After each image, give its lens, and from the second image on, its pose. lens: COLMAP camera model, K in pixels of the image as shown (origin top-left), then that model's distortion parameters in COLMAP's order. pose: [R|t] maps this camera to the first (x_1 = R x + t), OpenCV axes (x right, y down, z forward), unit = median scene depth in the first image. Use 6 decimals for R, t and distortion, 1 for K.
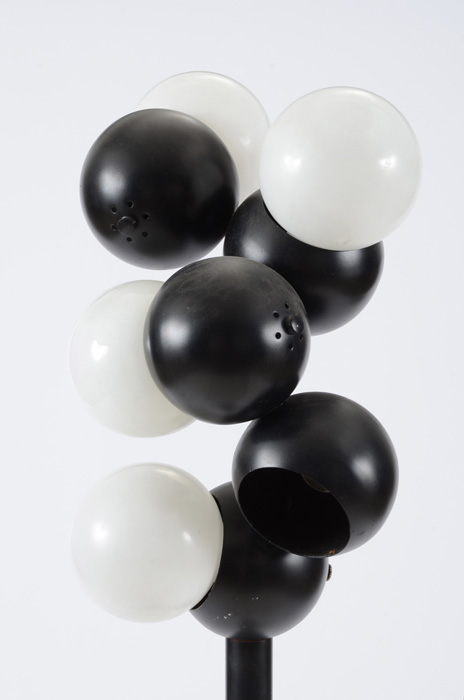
lens RADIAL K [[2751.8, 0, 235.1], [0, 2751.8, 350.1], [0, 0, 1]] dist [1.064859, 0.000000]
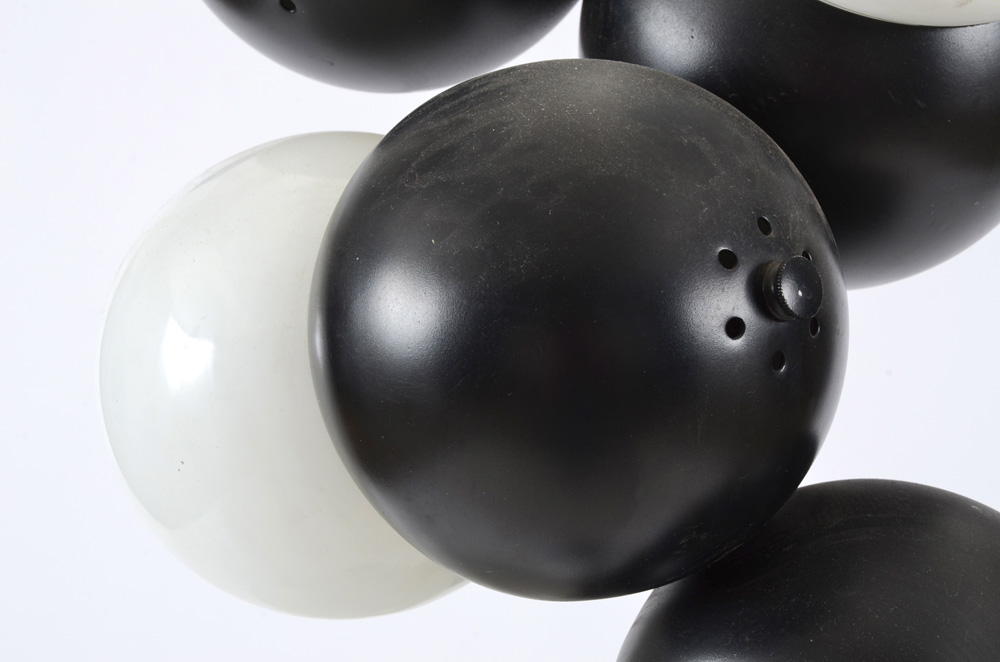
lens RADIAL K [[3977.3, 0, 498.6], [0, 3977.3, 329.8], [0, 0, 1]] dist [0.210521, 0.000000]
pose [[0.996633, -0.013806, -0.080819, 0.024331], [0.018976, 0.997798, 0.063555, -0.032162], [0.079764, -0.064875, 0.994700, 0.550404]]
